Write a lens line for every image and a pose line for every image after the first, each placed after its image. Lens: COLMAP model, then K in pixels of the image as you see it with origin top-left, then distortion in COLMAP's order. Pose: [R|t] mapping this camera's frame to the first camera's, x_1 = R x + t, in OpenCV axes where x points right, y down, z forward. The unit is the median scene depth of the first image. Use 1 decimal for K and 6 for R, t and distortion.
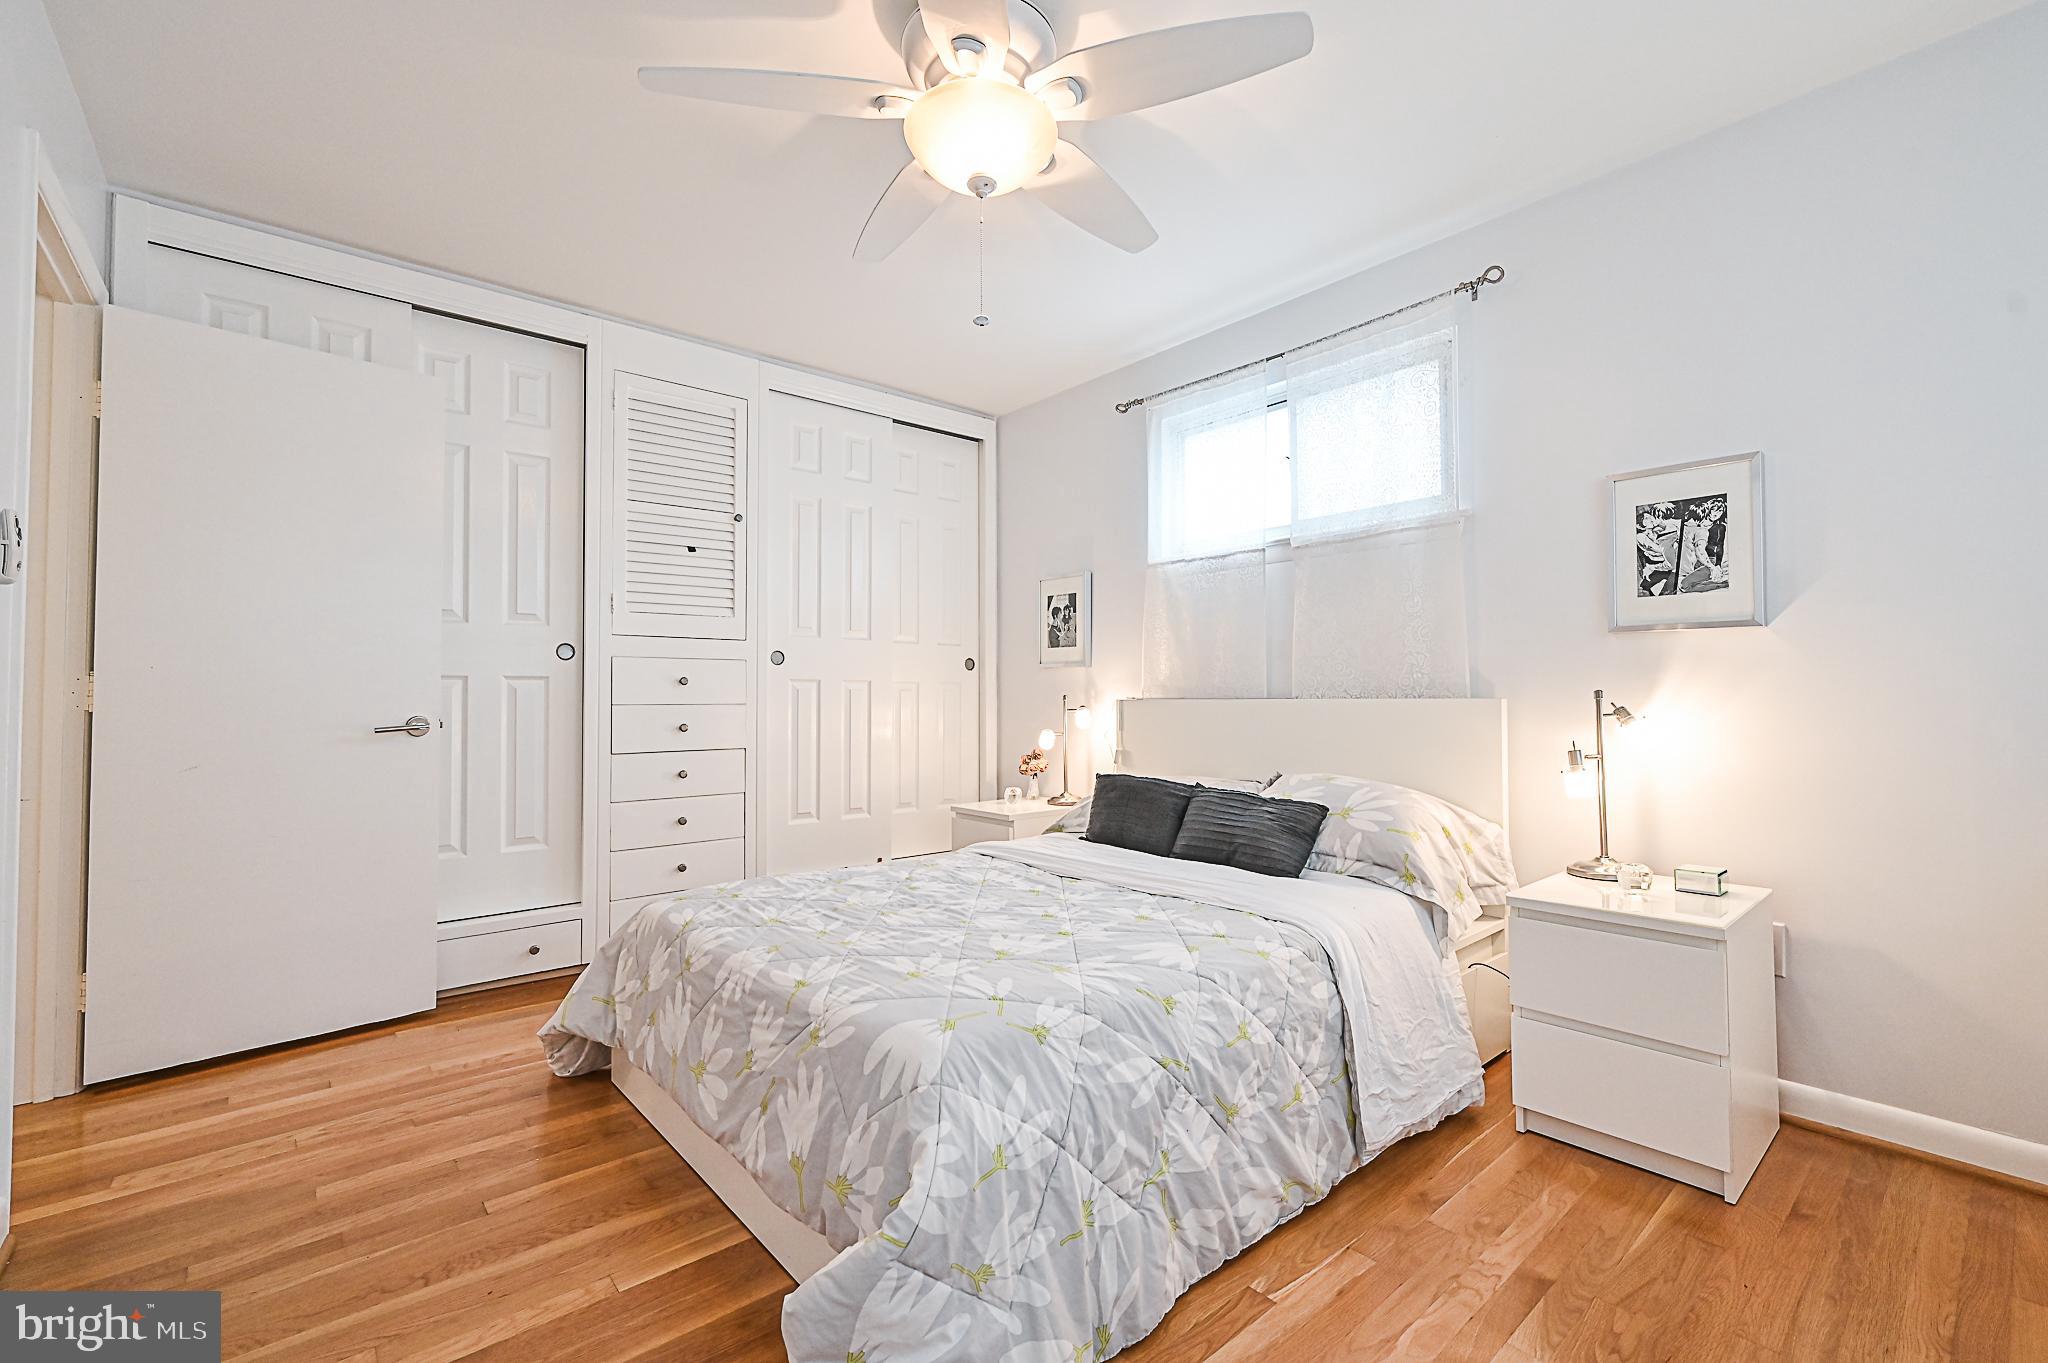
lens RADIAL K [[871.5, 0, 1016.2], [0, 871.5, 674.8], [0, 0, 1]] dist [-0.002523, 0.000038]
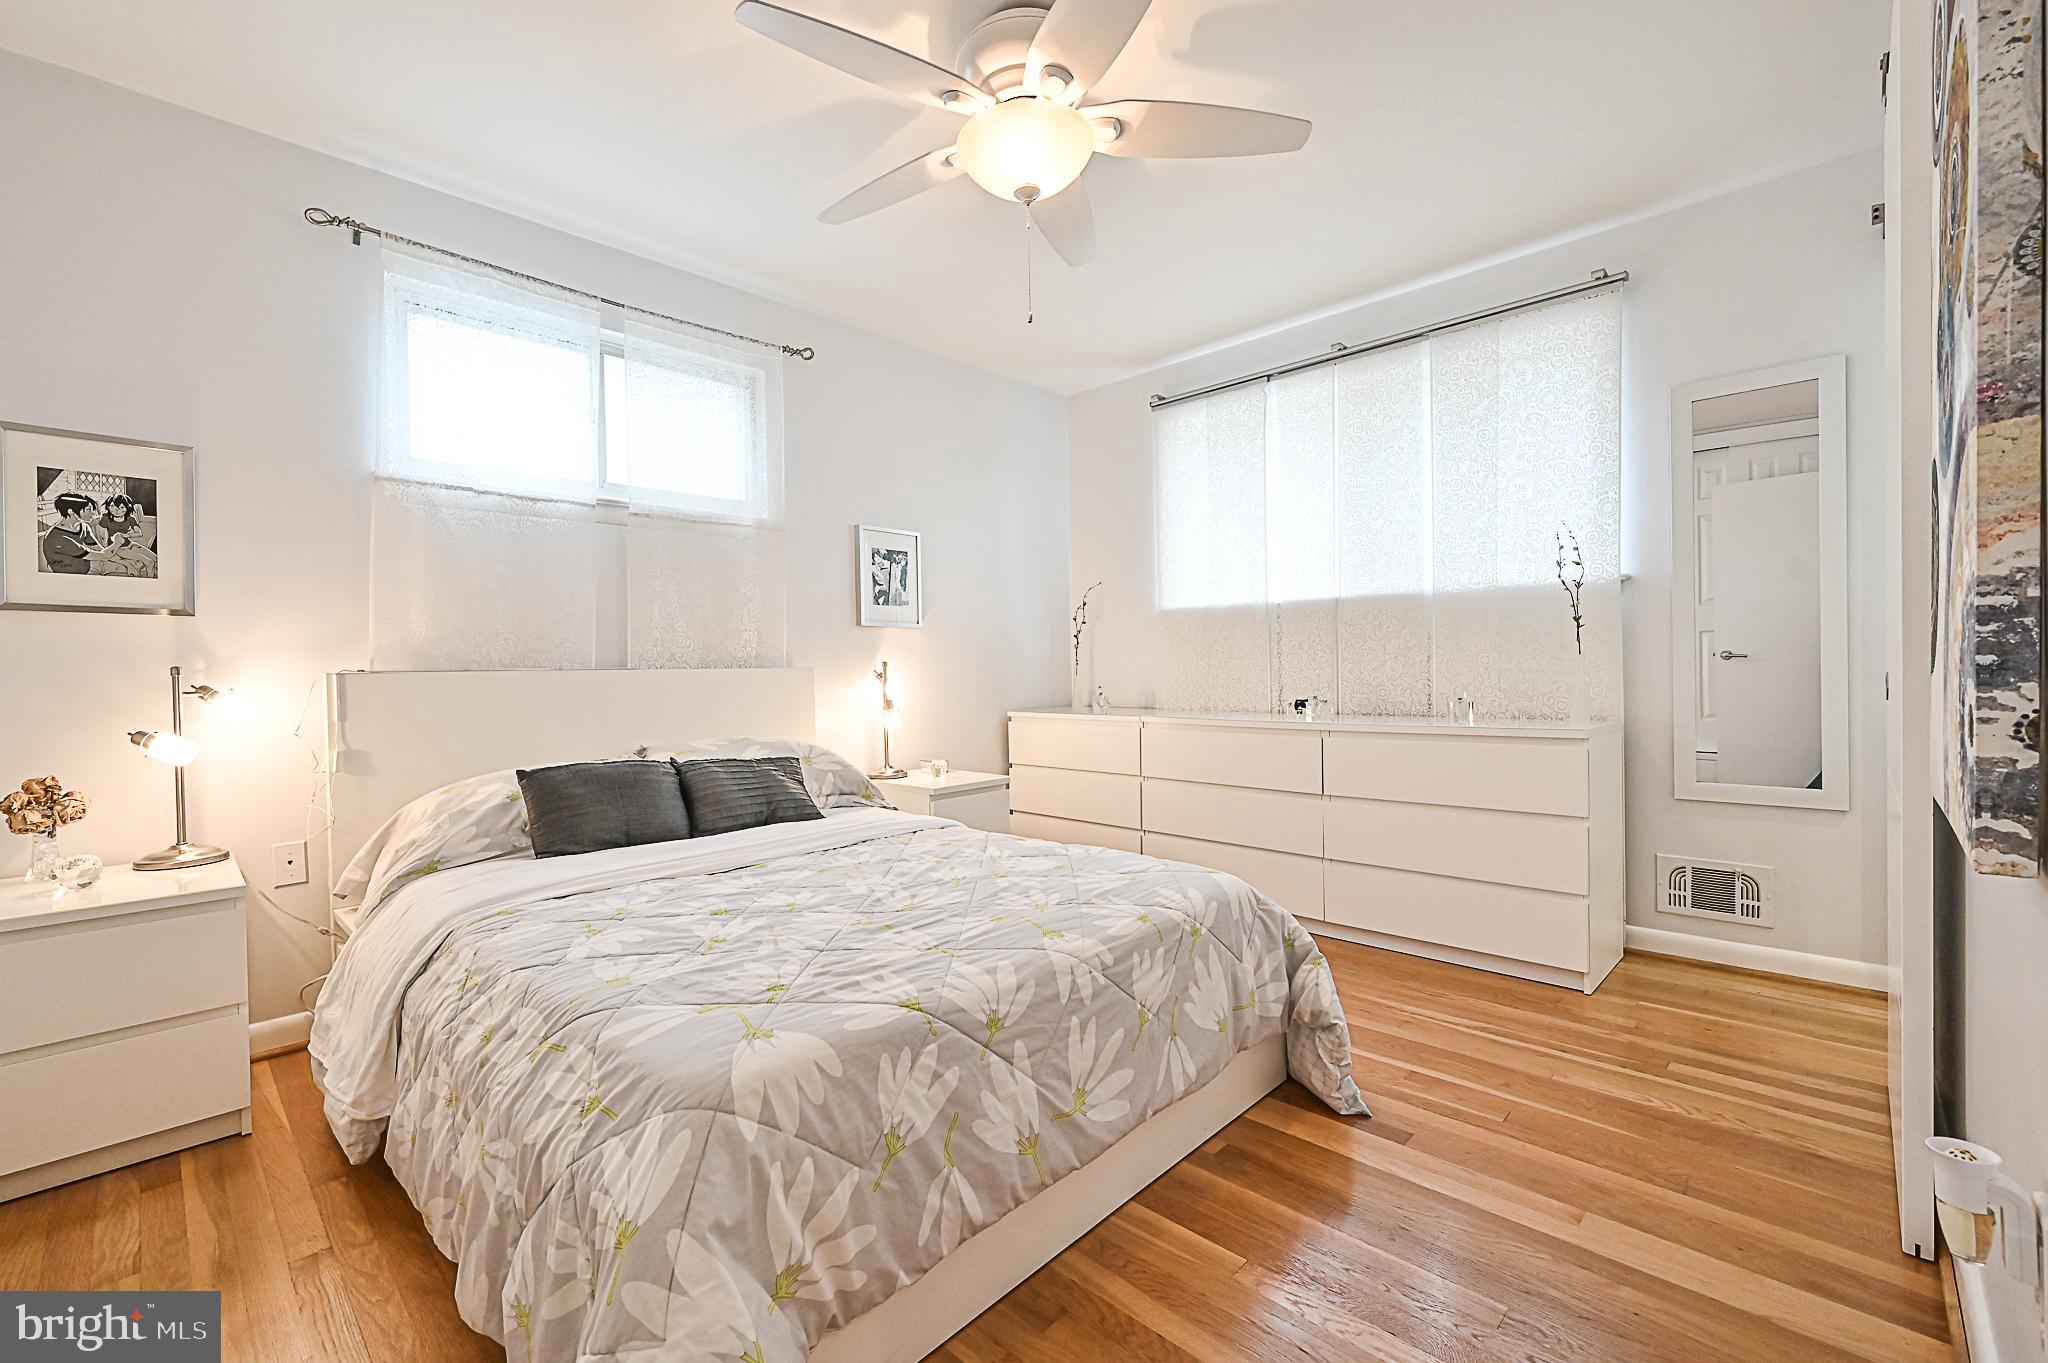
lens RADIAL K [[871.5, 0, 1015.0], [0, 871.5, 681.6], [0, 0, 1]] dist [-0.002523, 0.000038]
pose [[-0.101338, -0.005420, 0.994837, -0.924881], [-0.008914, 0.999950, 0.004540, 0.043788], [-0.994812, -0.008408, -0.101381, 0.906195]]
